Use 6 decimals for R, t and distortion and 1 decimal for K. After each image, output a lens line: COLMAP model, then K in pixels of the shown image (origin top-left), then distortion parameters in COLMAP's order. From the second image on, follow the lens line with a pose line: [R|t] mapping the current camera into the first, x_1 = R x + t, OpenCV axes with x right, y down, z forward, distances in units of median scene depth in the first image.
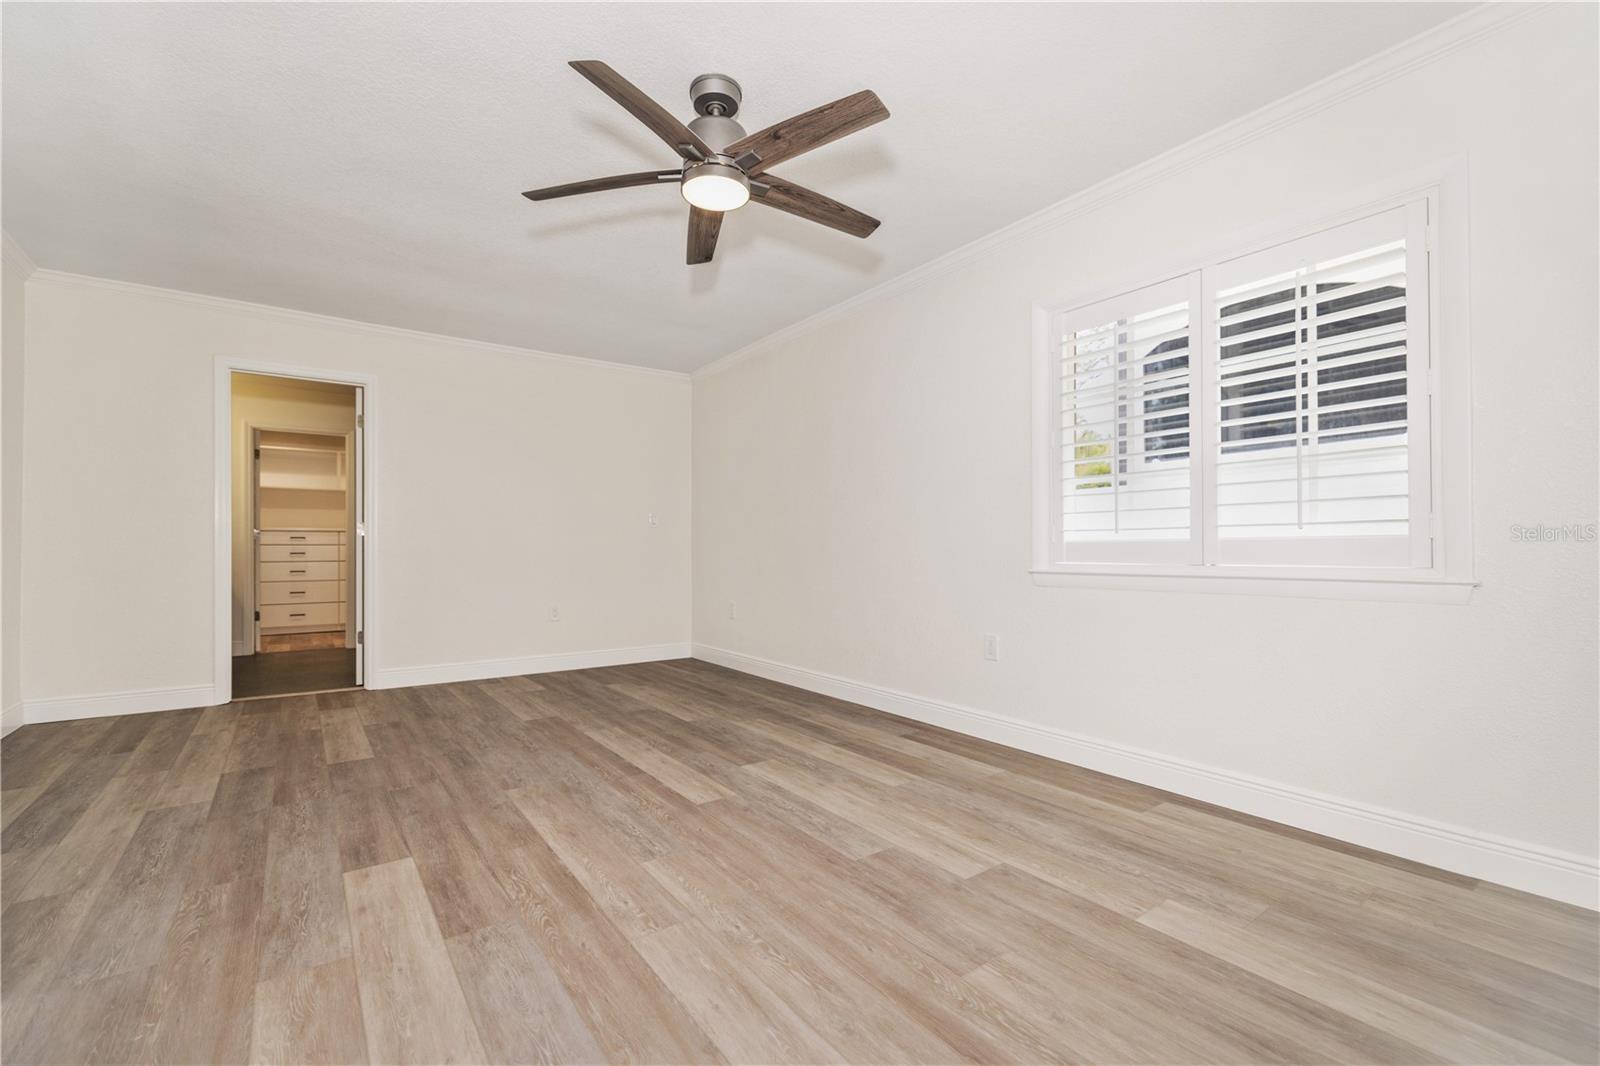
lens RADIAL K [[683.2, 0, 788.0], [0, 683.2, 546.7], [0, 0, 1]] dist [-0.000192, -0.000366]
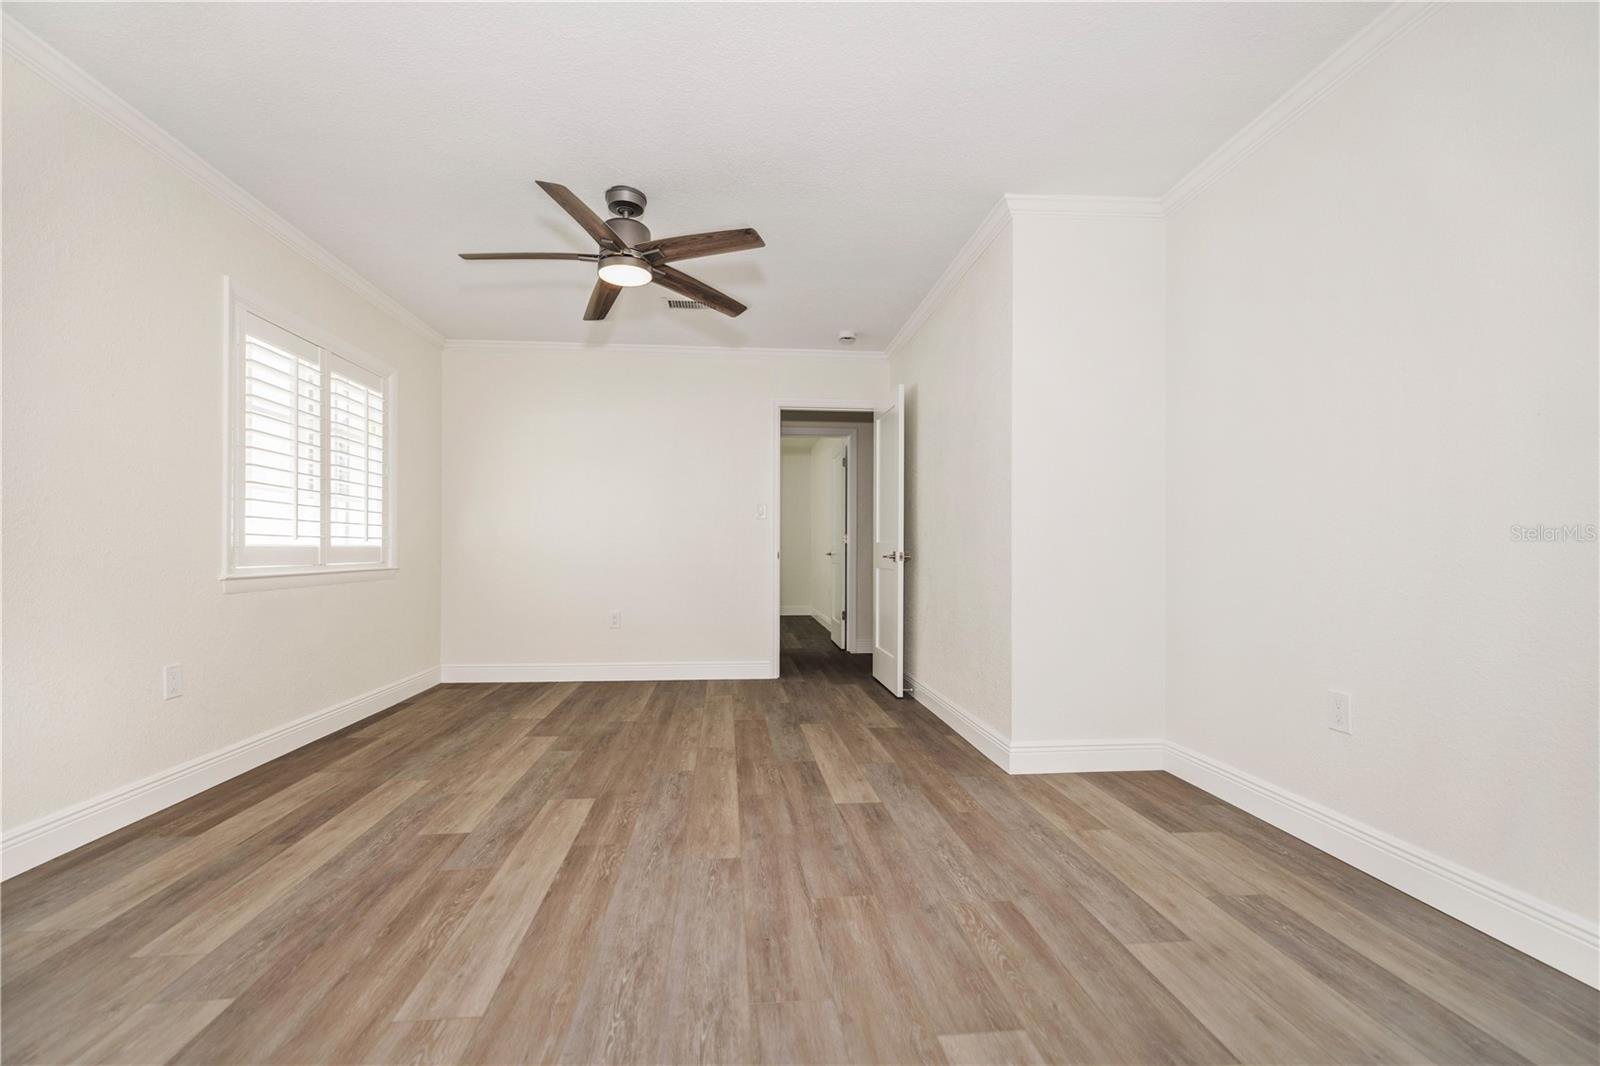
lens RADIAL K [[683.2, 0, 788.0], [0, 683.2, 546.7], [0, 0, 1]] dist [-0.000192, -0.000366]
pose [[-0.862086, 0.003622, 0.506749, -0.911614], [-0.002428, 0.999933, -0.011276, 0.003745], [-0.506756, -0.010951, -0.862020, 1.744497]]
